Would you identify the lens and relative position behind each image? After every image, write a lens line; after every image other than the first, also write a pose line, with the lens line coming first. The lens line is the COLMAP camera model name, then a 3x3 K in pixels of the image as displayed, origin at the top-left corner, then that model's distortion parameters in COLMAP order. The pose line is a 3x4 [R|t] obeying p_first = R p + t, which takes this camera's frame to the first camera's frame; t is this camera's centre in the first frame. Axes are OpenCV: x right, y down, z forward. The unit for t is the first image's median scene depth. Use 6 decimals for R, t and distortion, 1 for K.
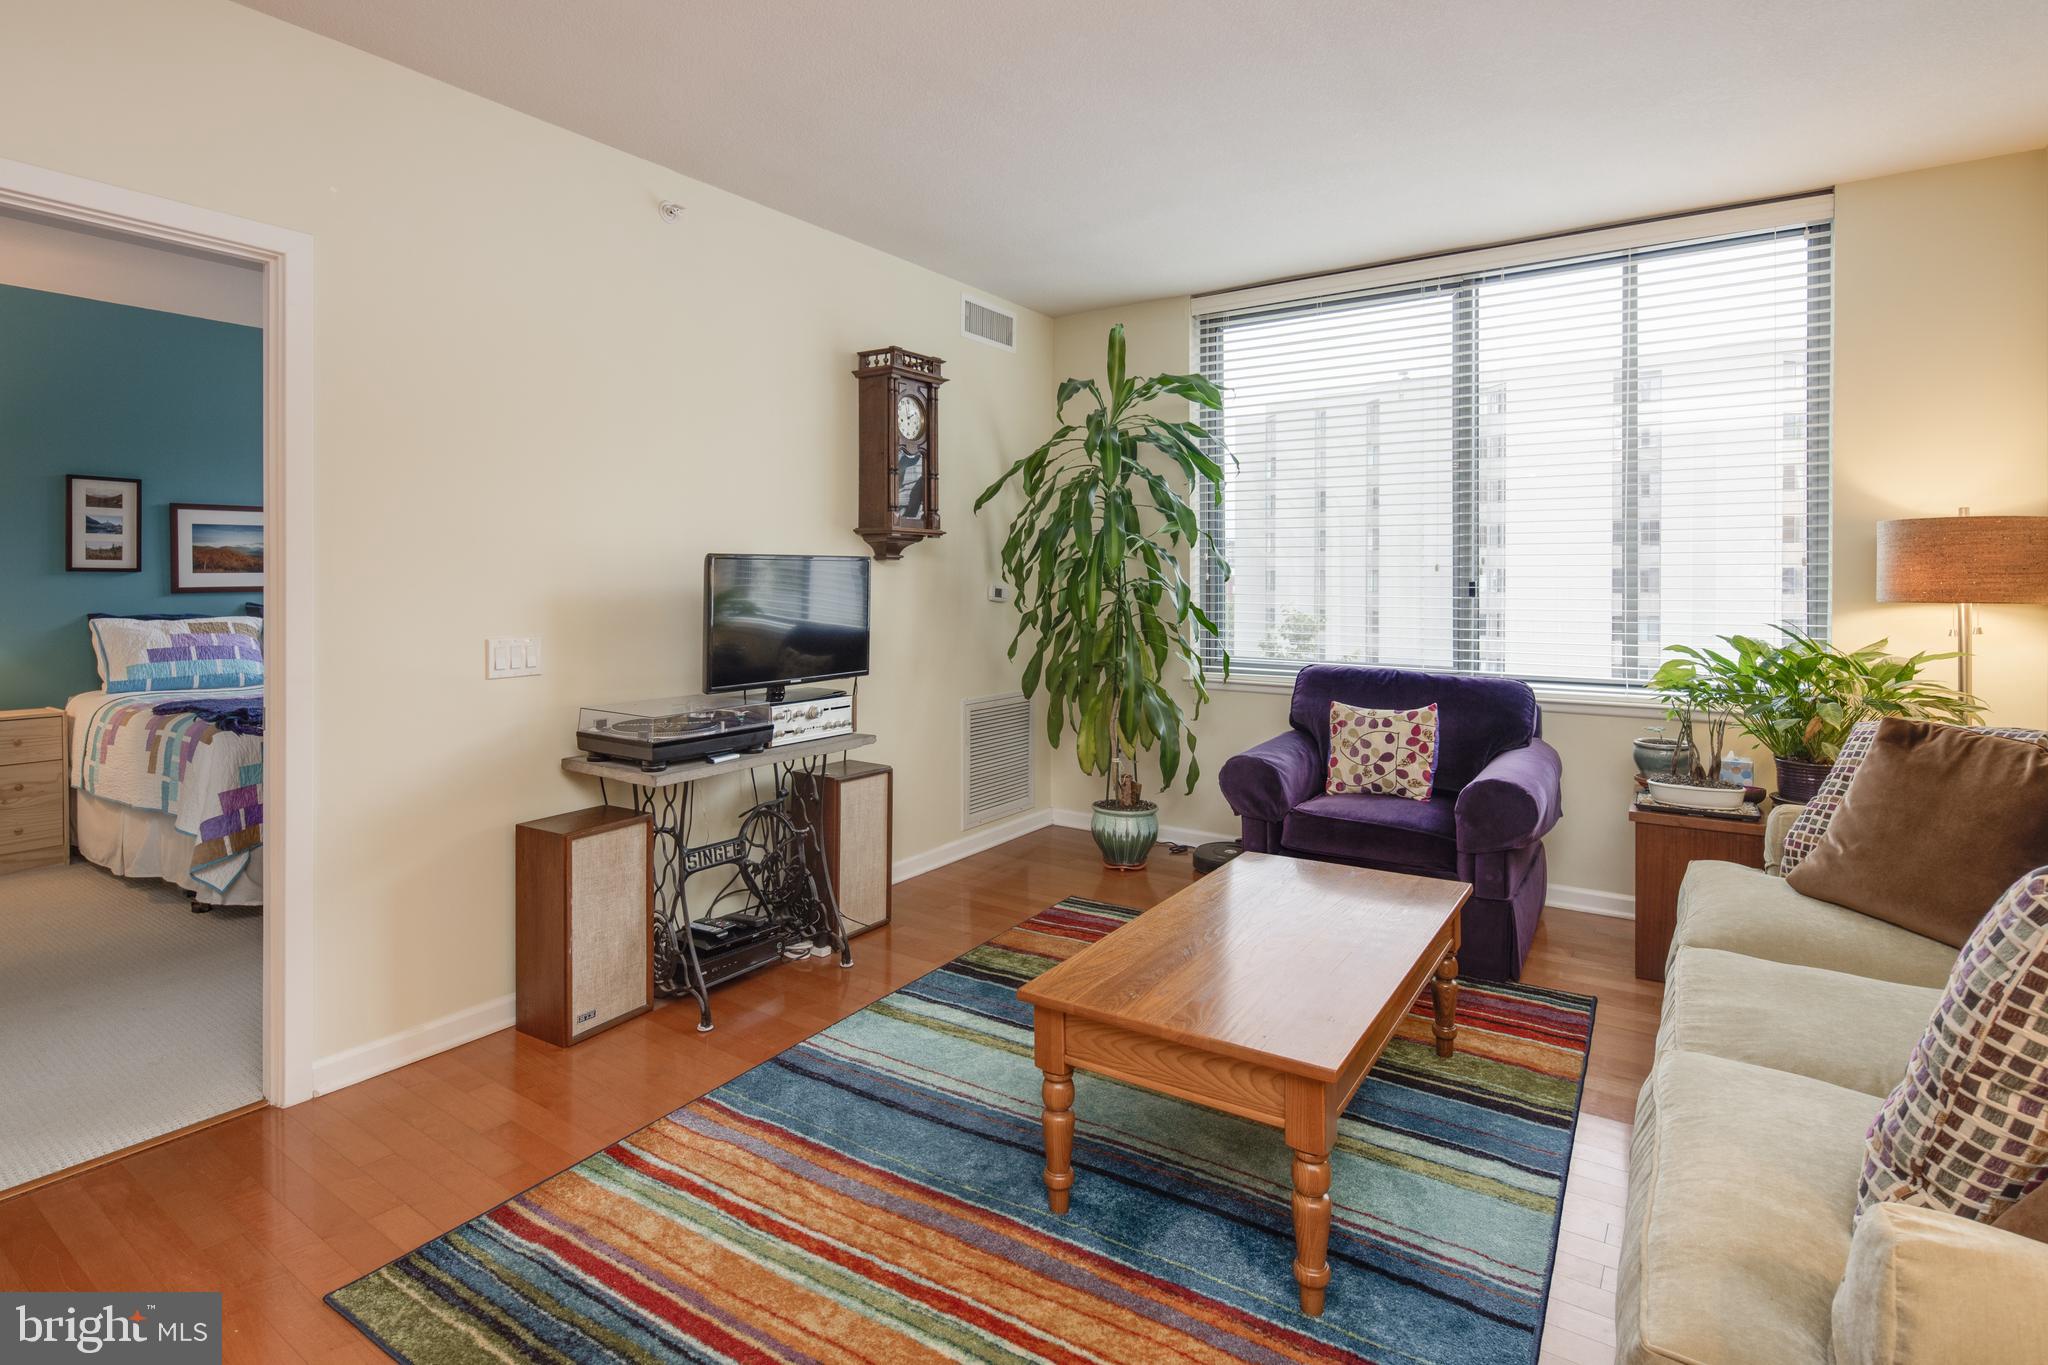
lens RADIAL K [[1022.8, 0, 1000.4], [0, 1022.8, 589.8], [0, 0, 1]] dist [0.003251, -0.001571]
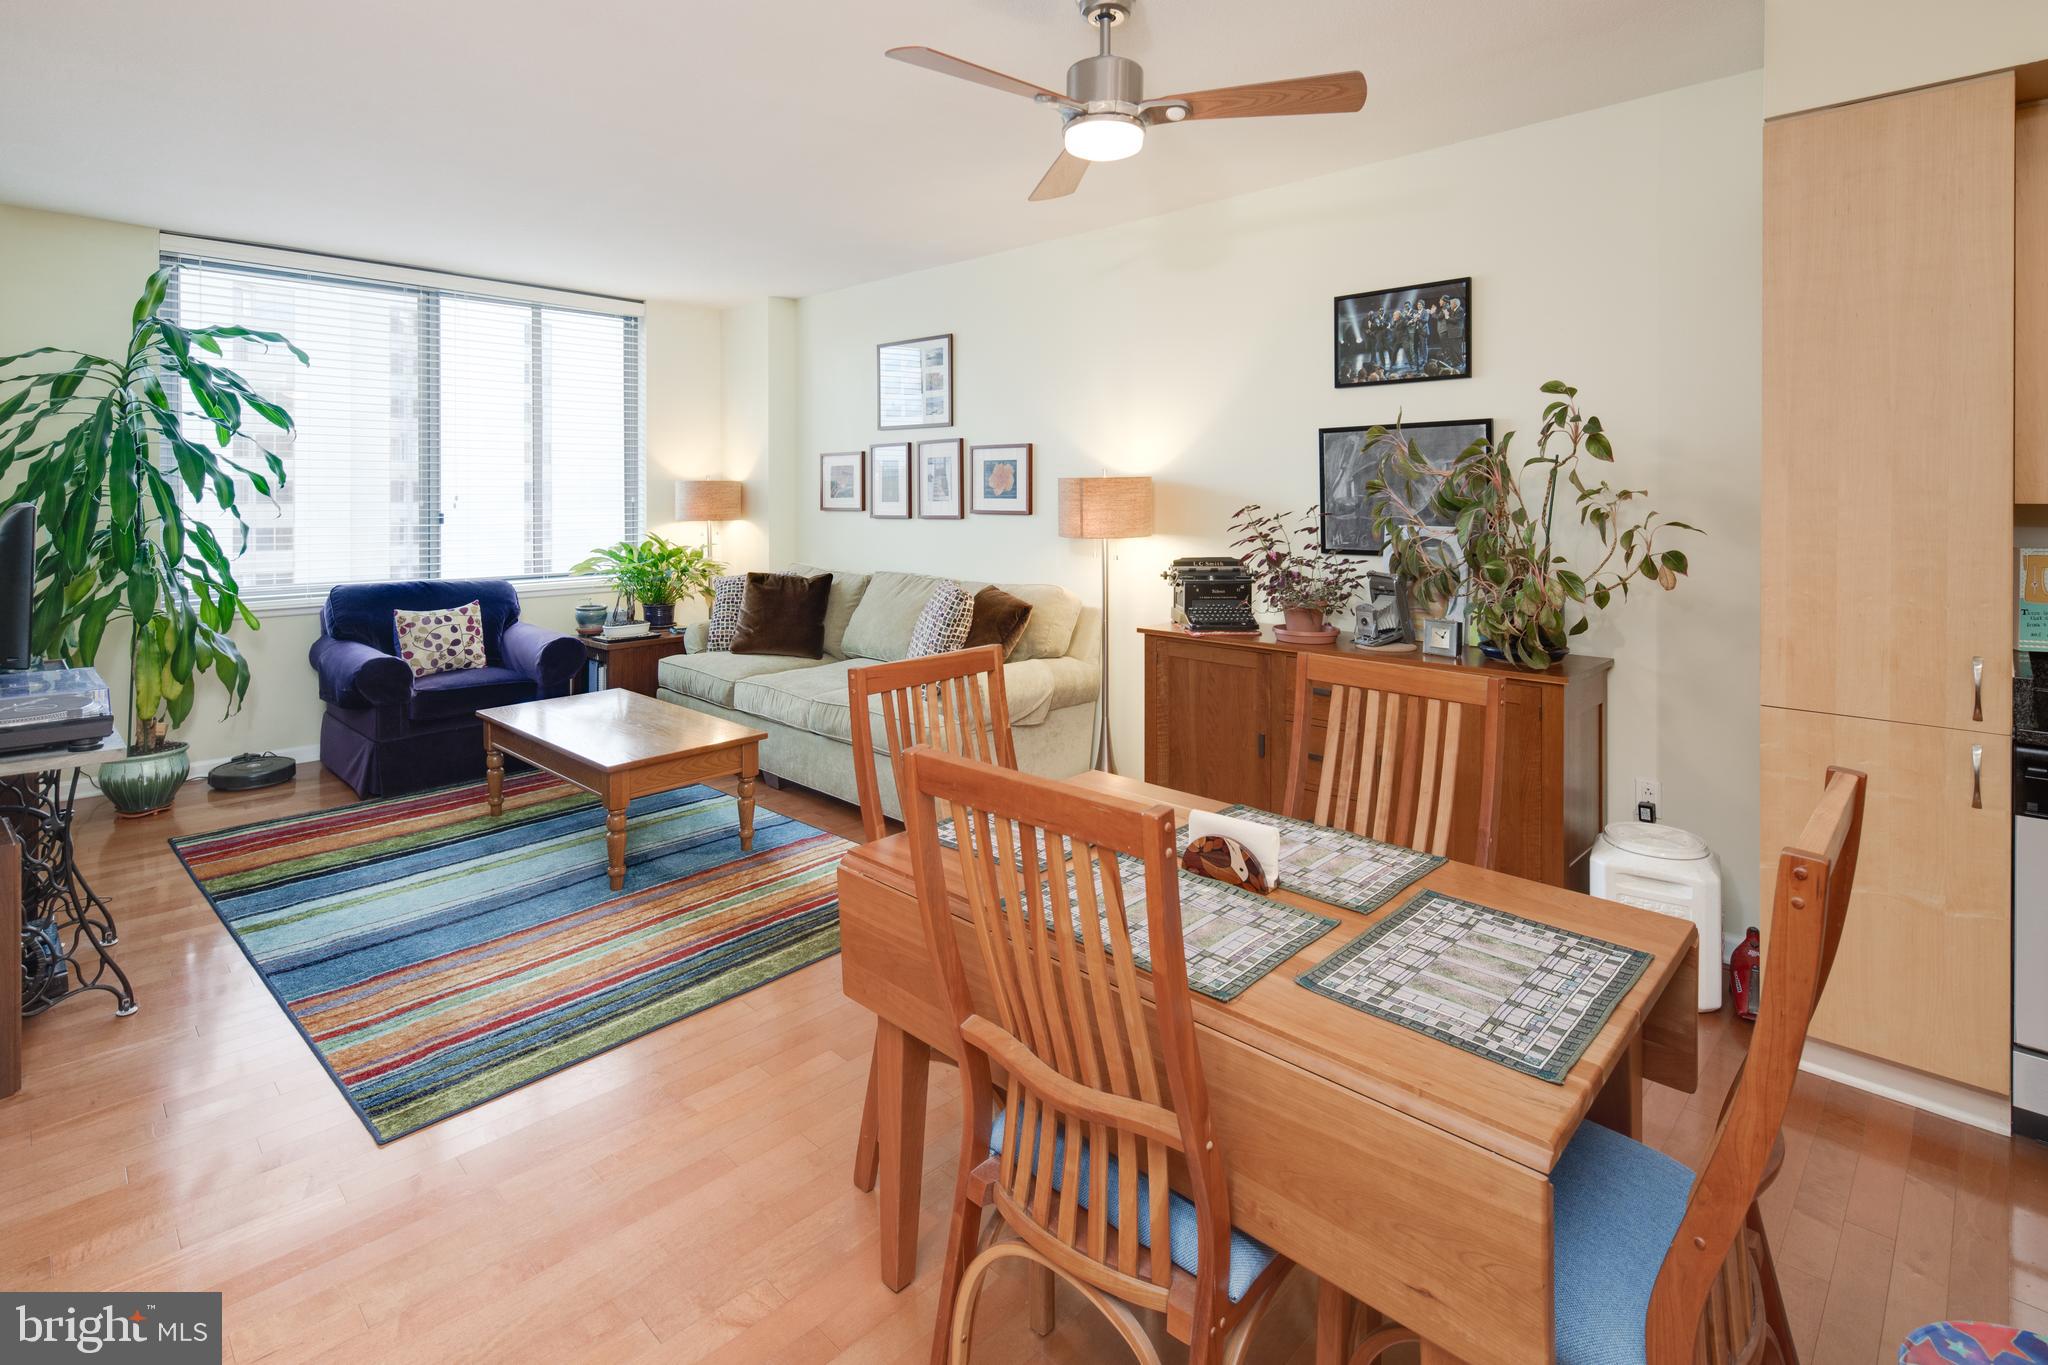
lens RADIAL K [[994.1, 0, 1017.0], [0, 994.1, 497.1], [0, 0, 1]] dist [0.002395, -0.001064]
pose [[0.160105, -0.006590, 0.987078, -0.833458], [0.008437, 0.999950, 0.005307, -0.034441], [-0.987064, 0.007478, 0.160152, 0.032882]]
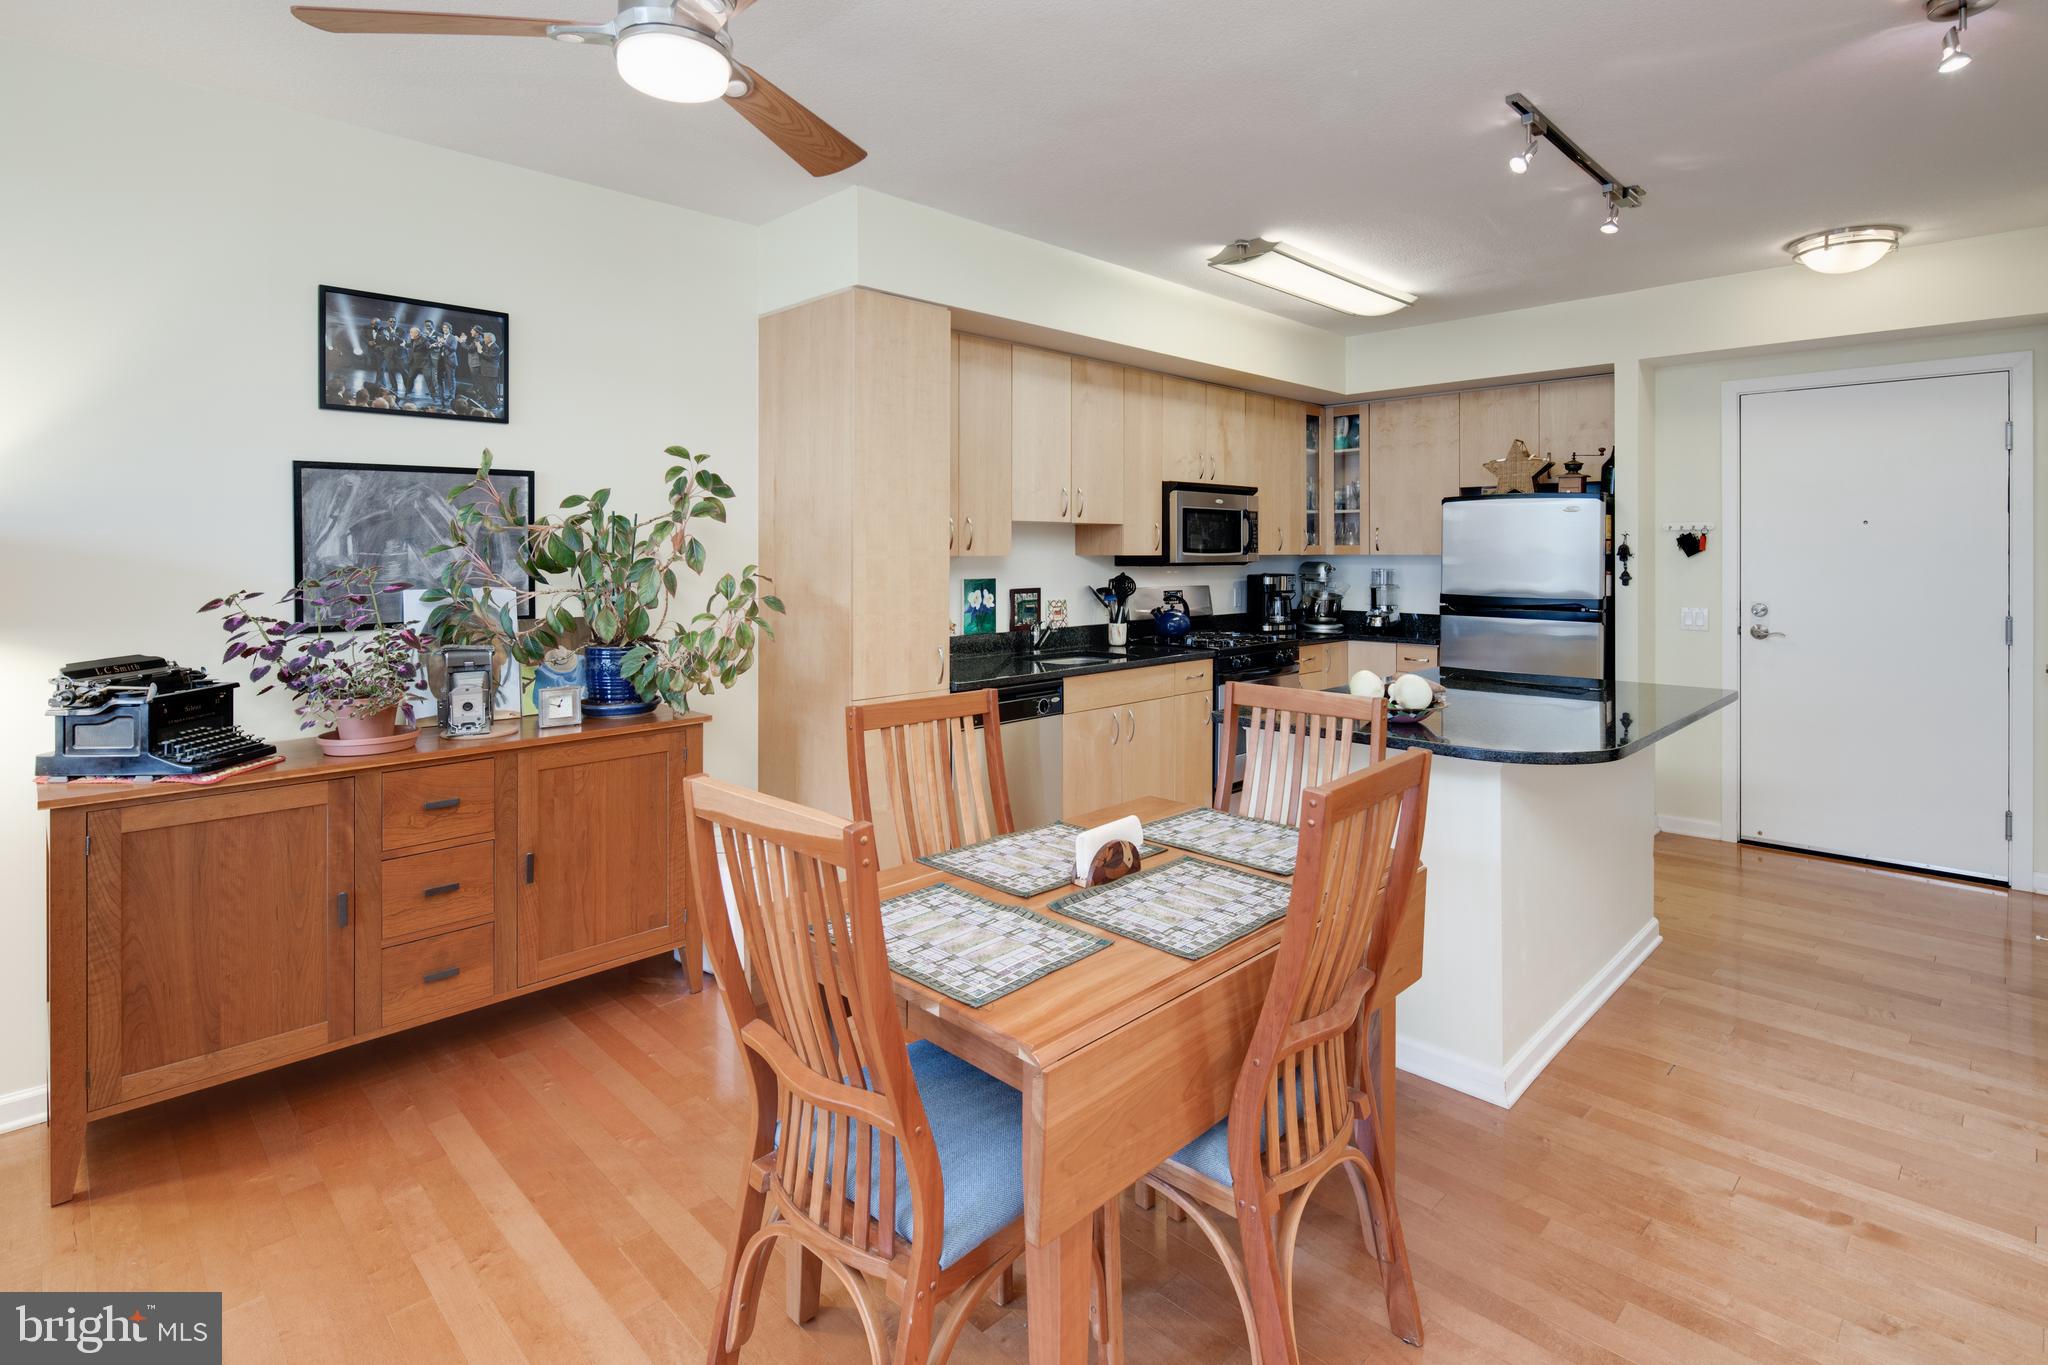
lens RADIAL K [[1001.8, 0, 1016.5], [0, 1001.8, 550.6], [0, 0, 1]] dist [0.003894, -0.001728]
pose [[-0.984973, -0.000472, 0.172707, -0.423159], [0.000889, 0.999969, 0.007804, -0.035553], [-0.172706, 0.007840, -0.984942, 0.533759]]
